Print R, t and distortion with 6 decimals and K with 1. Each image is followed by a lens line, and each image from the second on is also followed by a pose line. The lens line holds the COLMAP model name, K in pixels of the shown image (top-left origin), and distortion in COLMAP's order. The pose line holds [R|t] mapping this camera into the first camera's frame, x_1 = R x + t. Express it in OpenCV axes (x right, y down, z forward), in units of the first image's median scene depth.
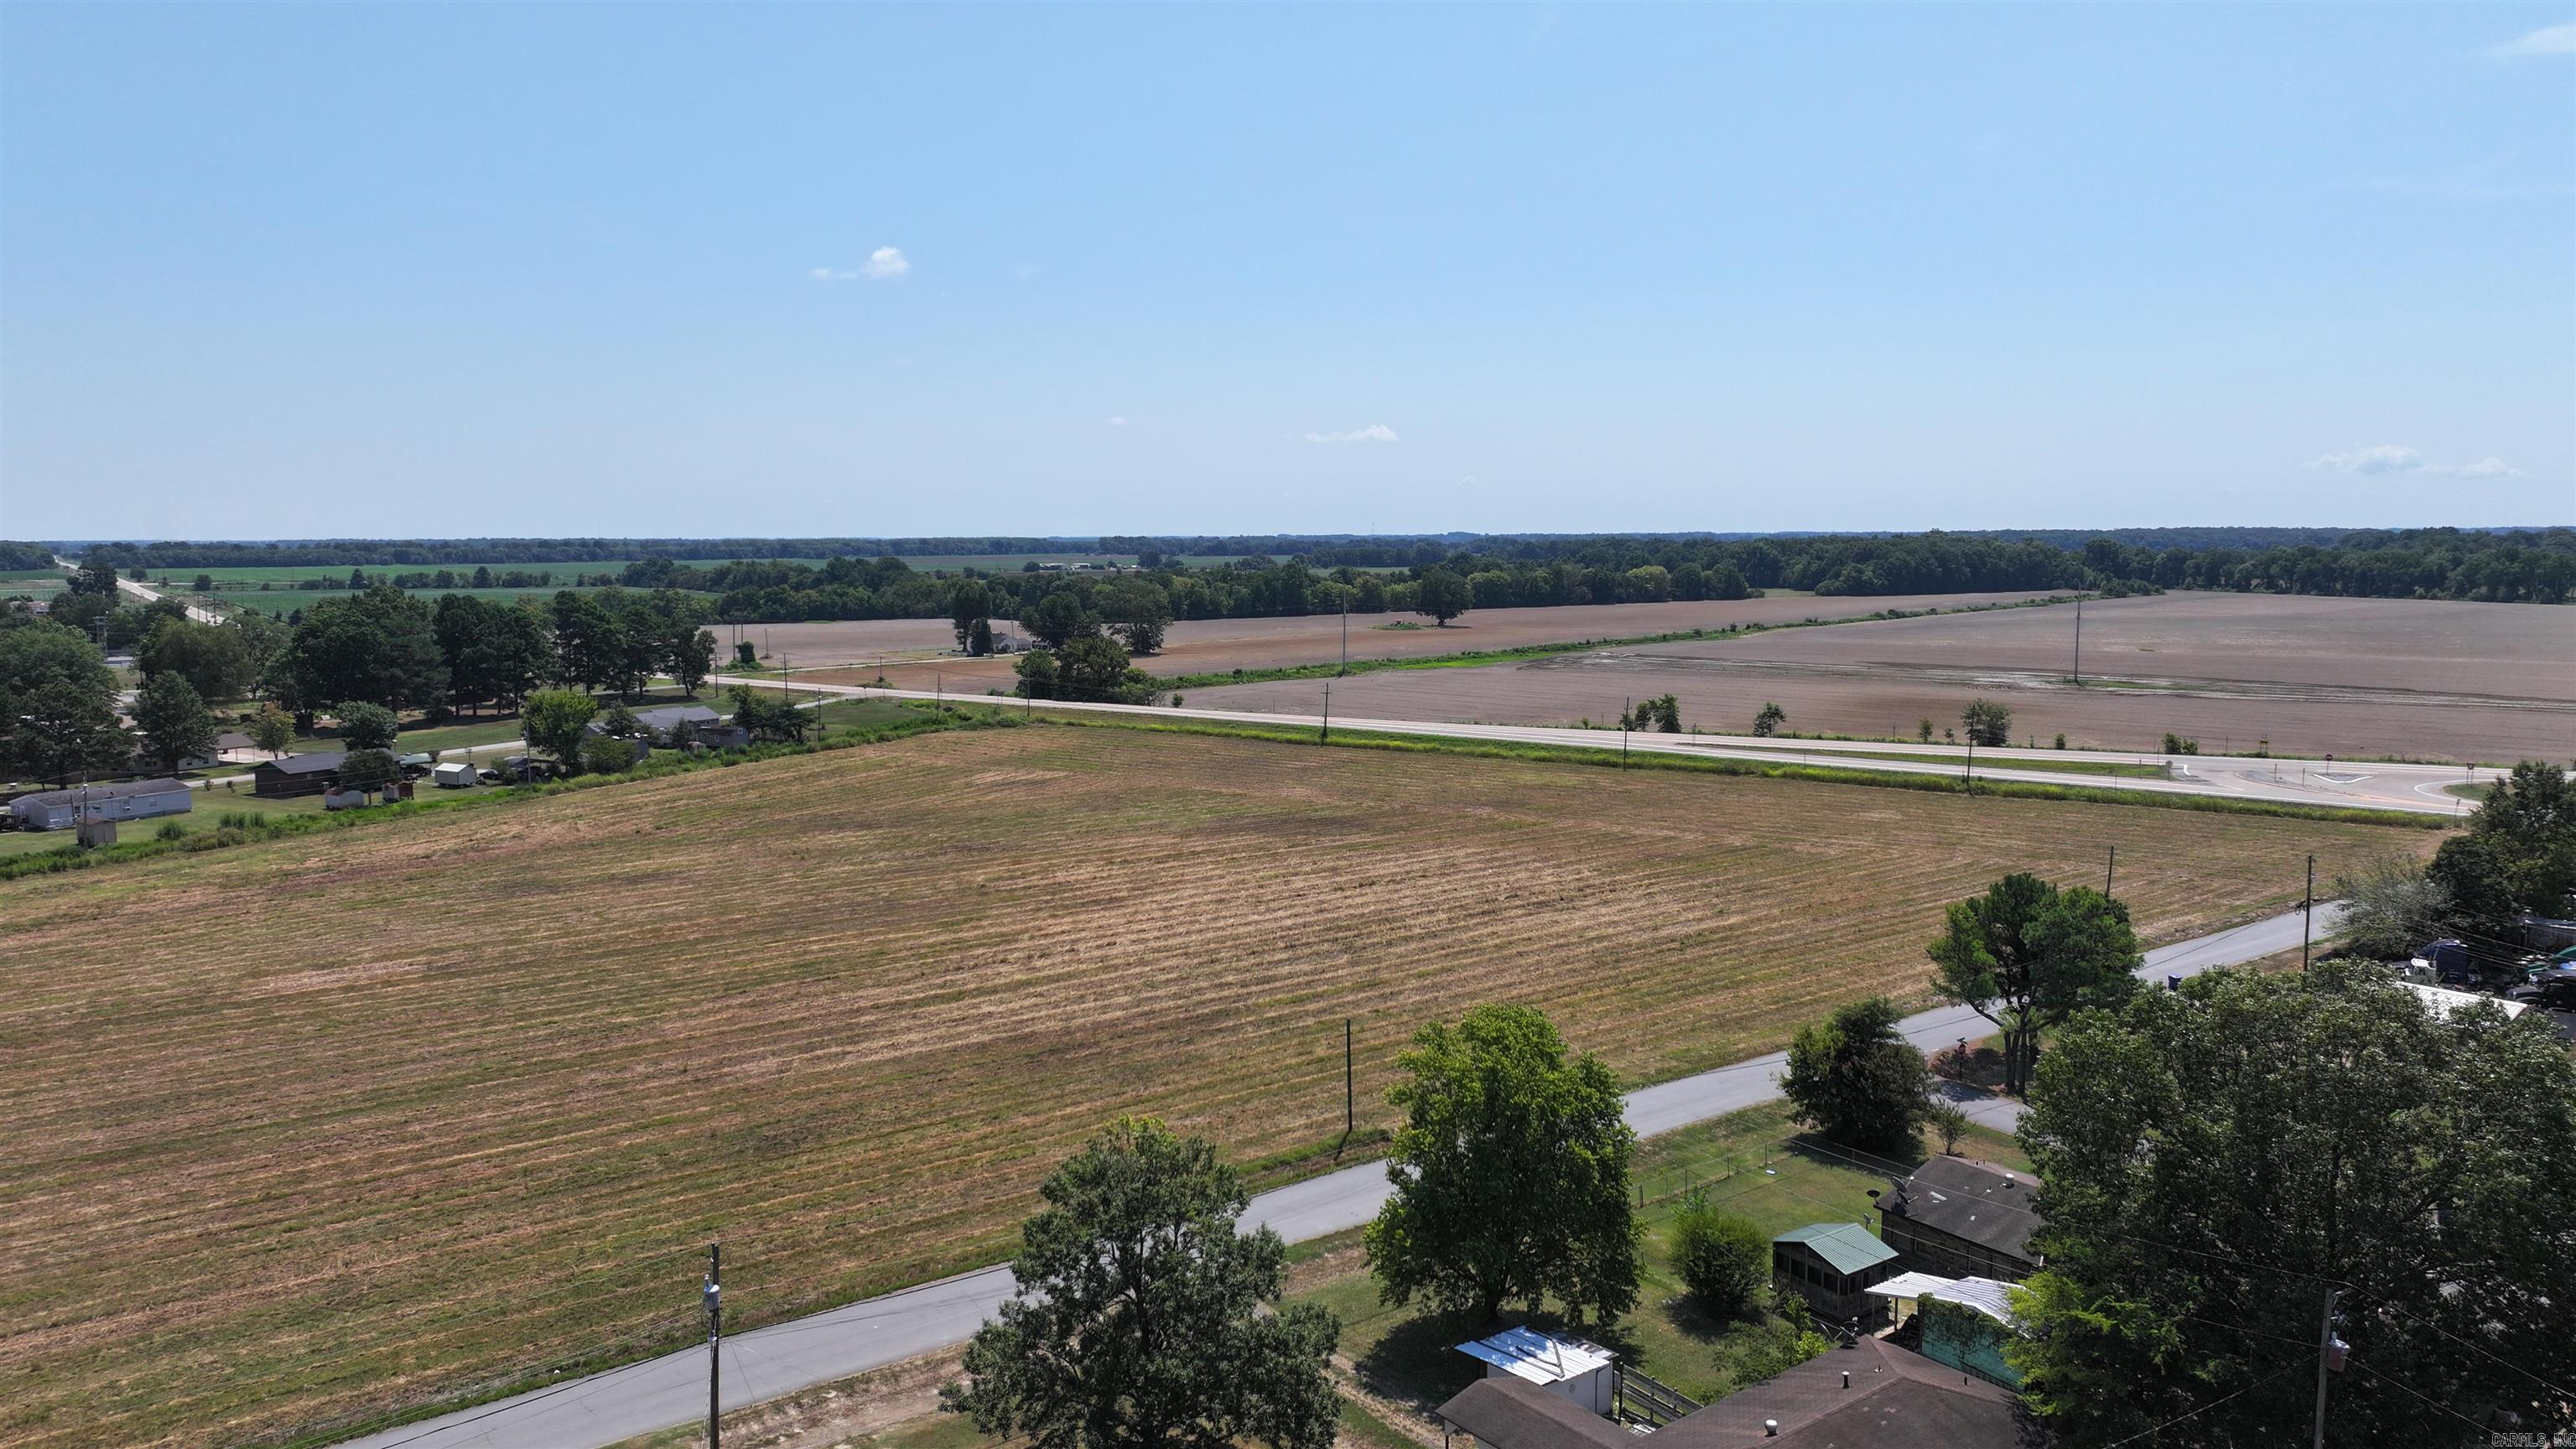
lens RADIAL K [[1802.4, 0, 1294.9], [0, 1802.4, 733.8], [0, 0, 1]] dist [-0.001687, 0.018188]
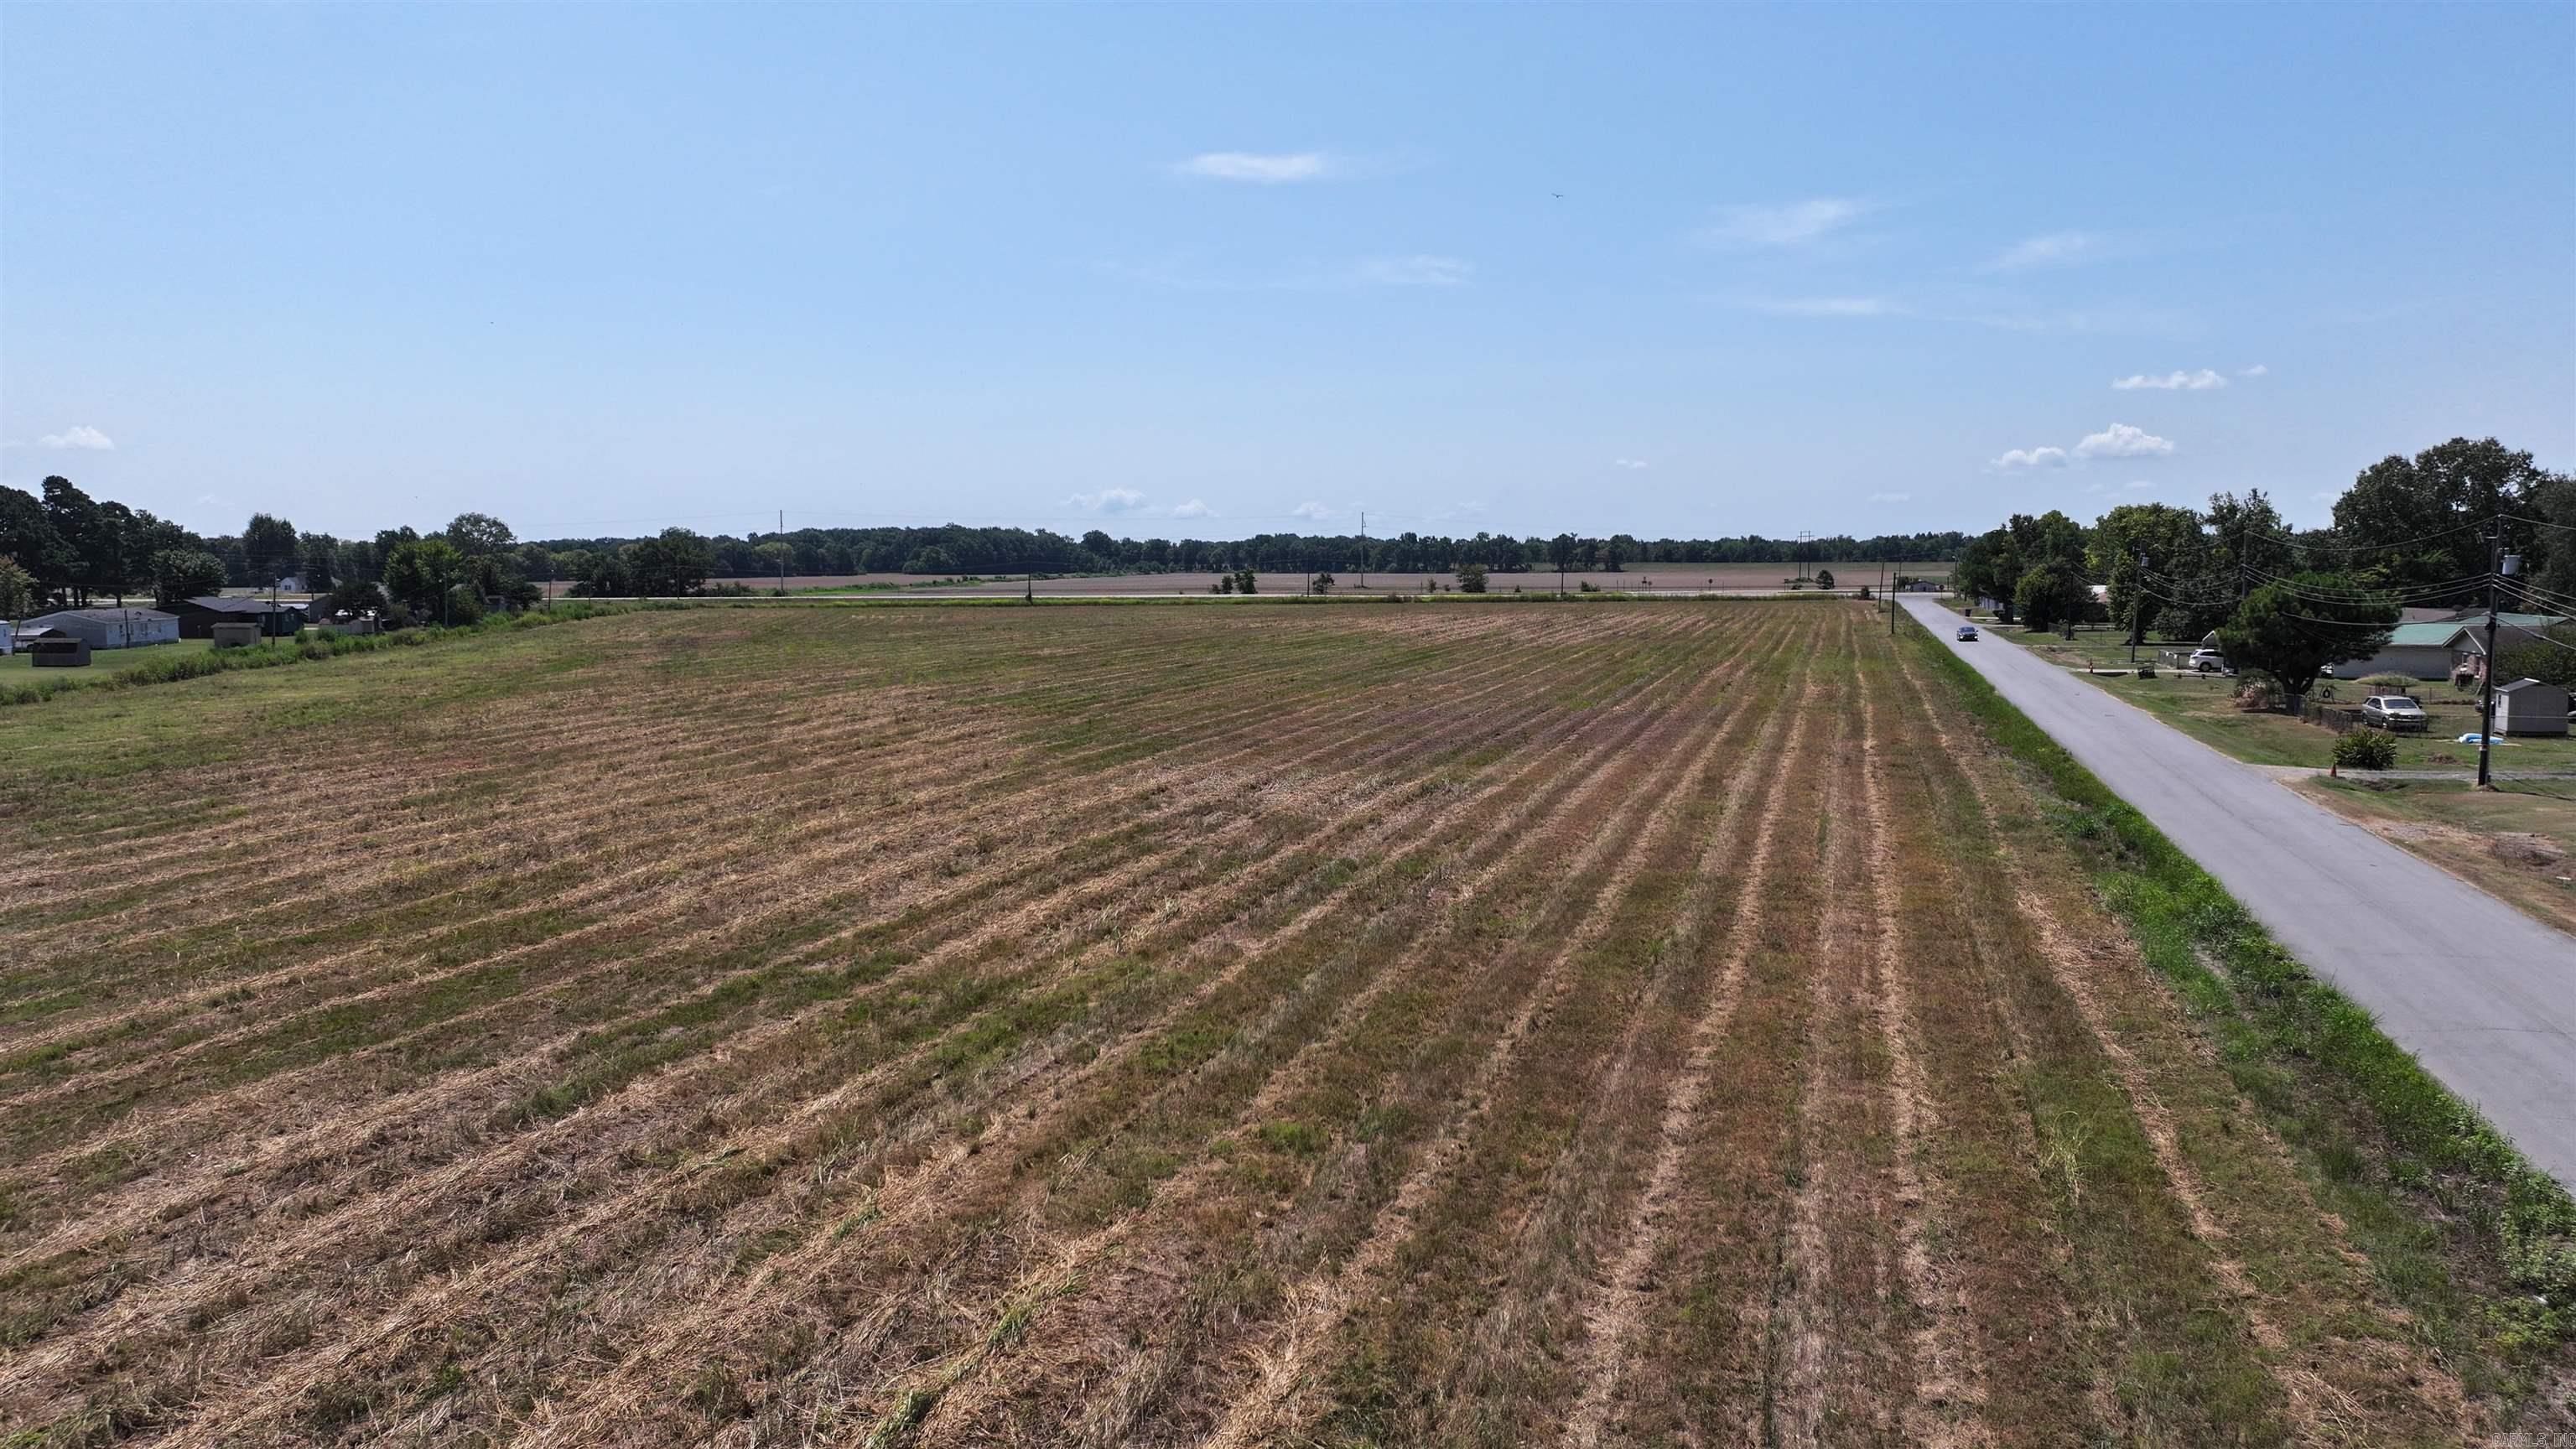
lens RADIAL K [[1802.4, 0, 1296.2], [0, 1802.4, 722.3], [0, 0, 1]] dist [-0.001687, 0.018188]
pose [[0.800724, -0.049721, 0.596966, -0.176209], [0.063803, 0.997959, -0.002460, 0.030680], [-0.595626, 0.040058, 0.802263, -0.016516]]
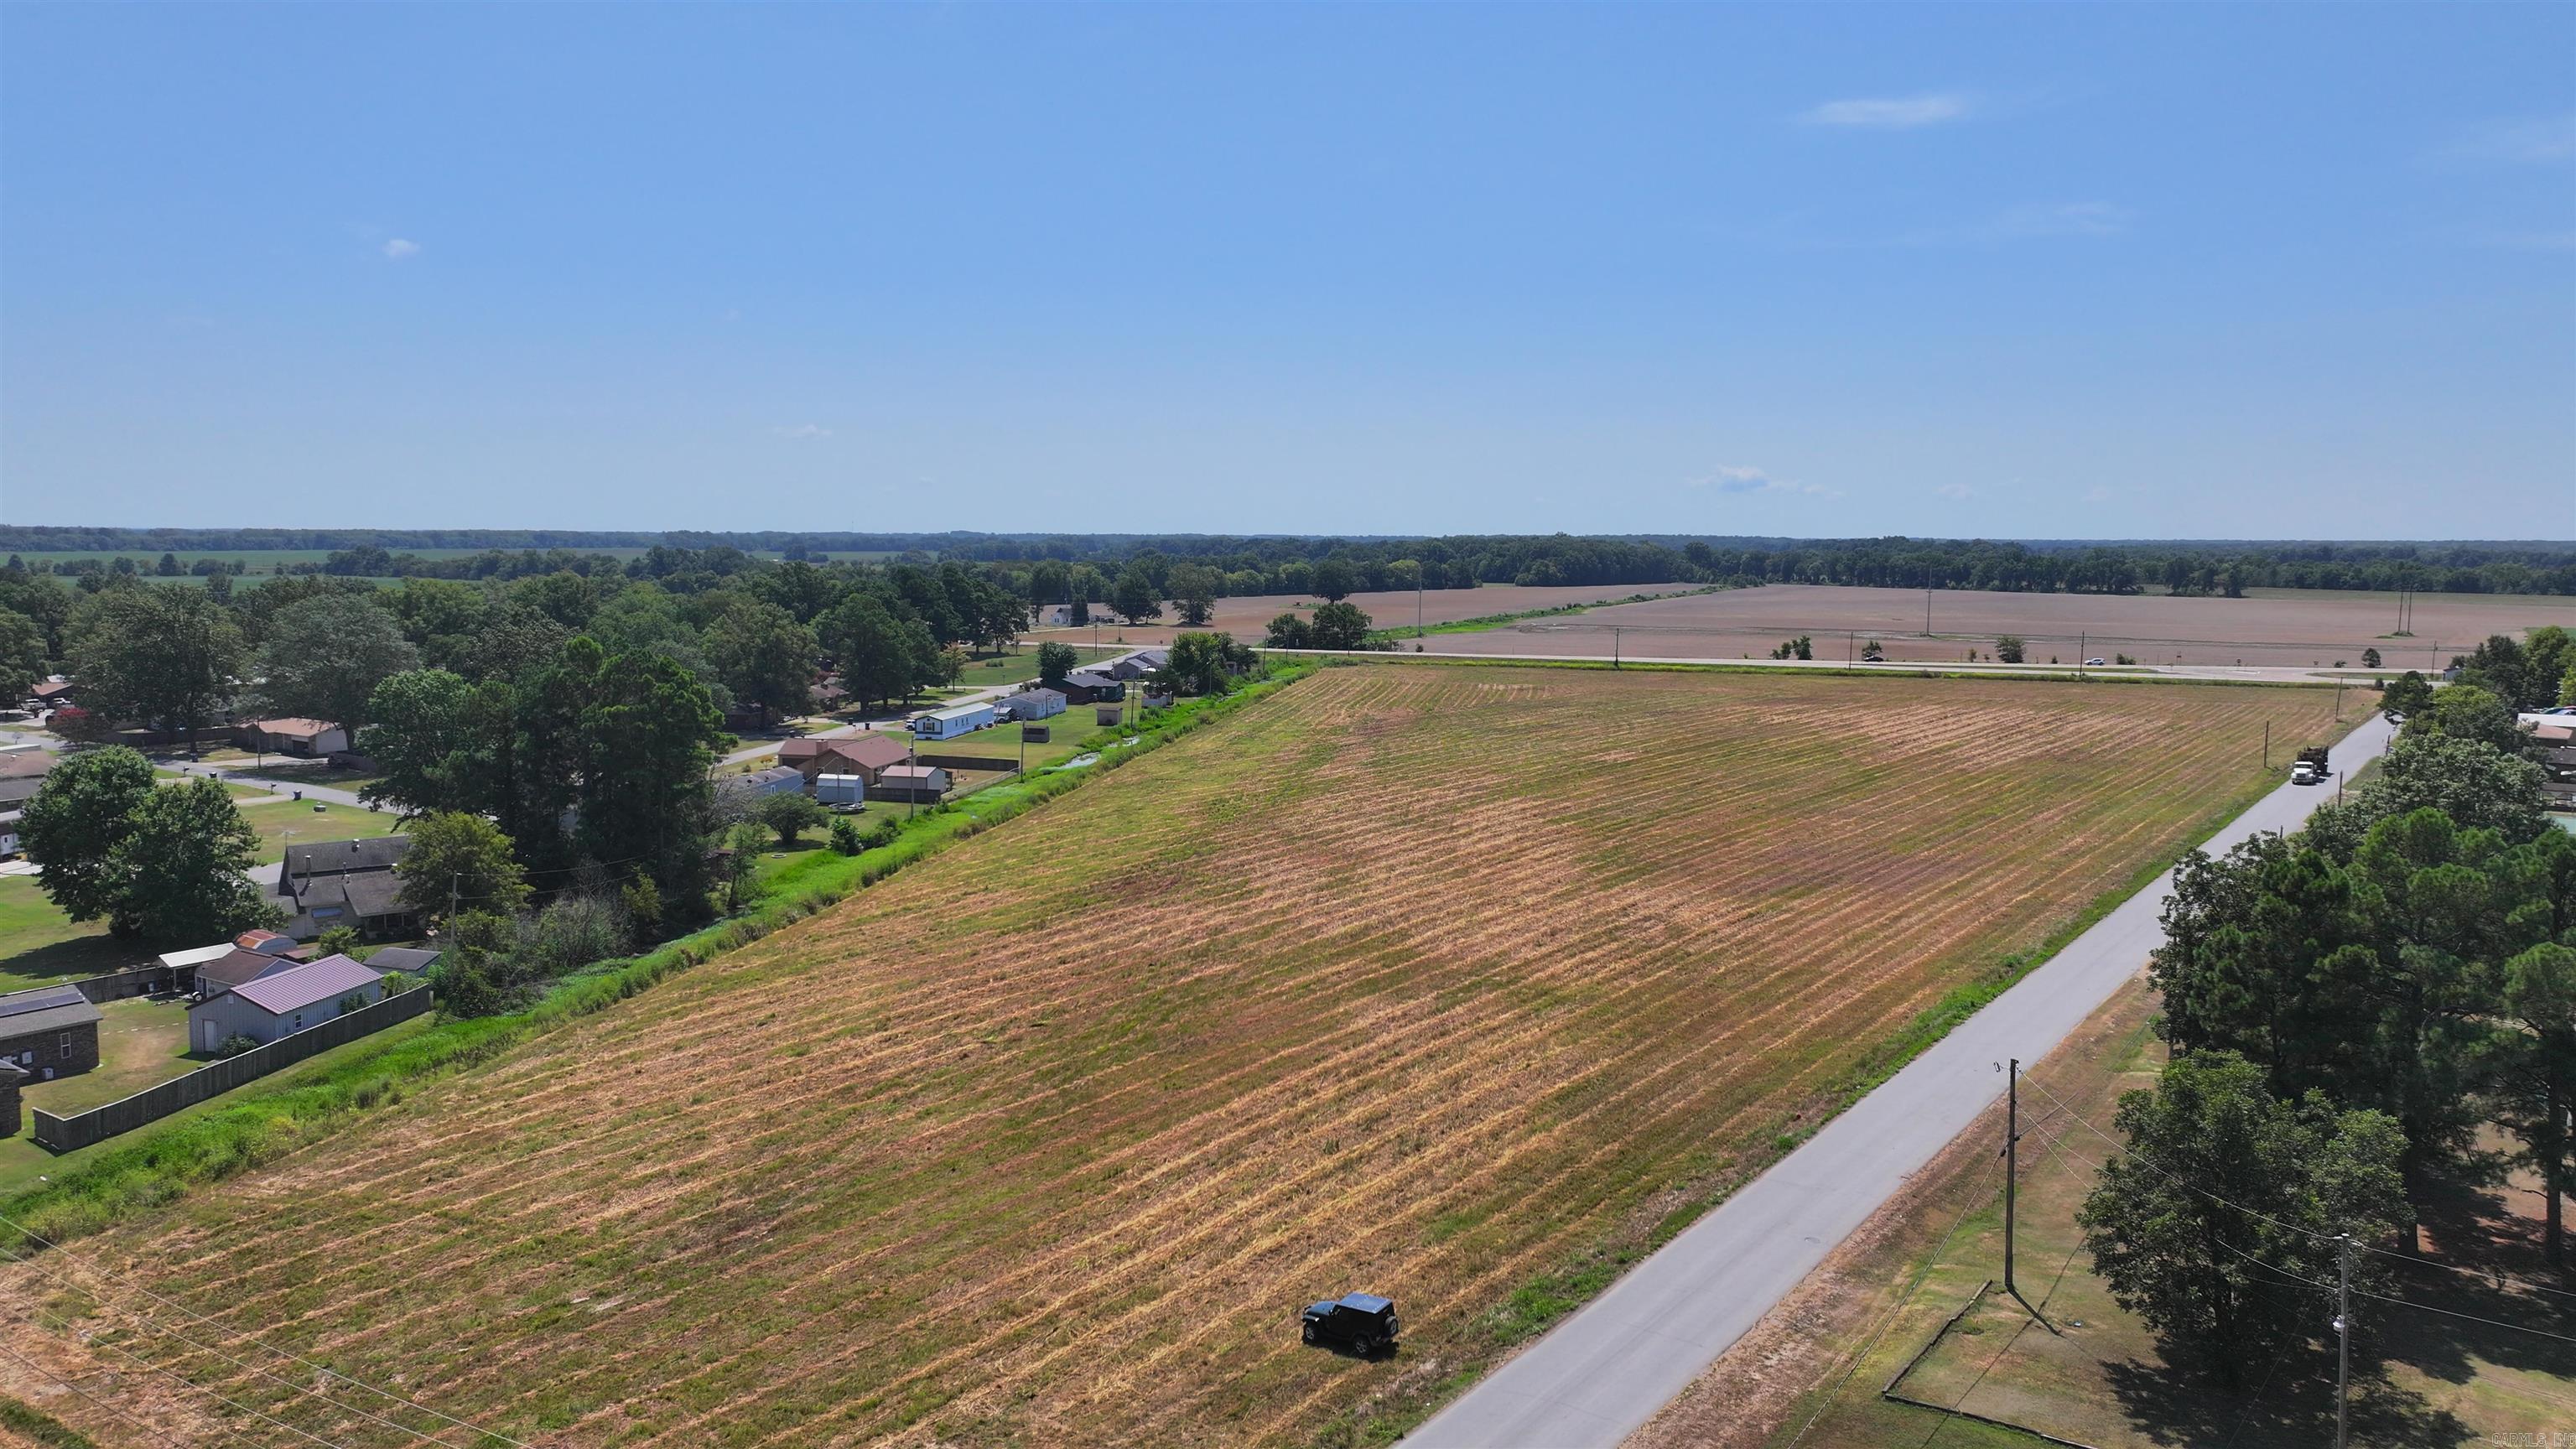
lens RADIAL K [[1802.4, 0, 1279.2], [0, 1802.4, 722.6], [0, 0, 1]] dist [-0.001687, 0.018188]
pose [[0.955427, -0.019212, 0.294603, -0.218157], [0.021187, 0.999769, -0.003514, 0.015548], [-0.294467, 0.009599, 0.955613, -0.106441]]
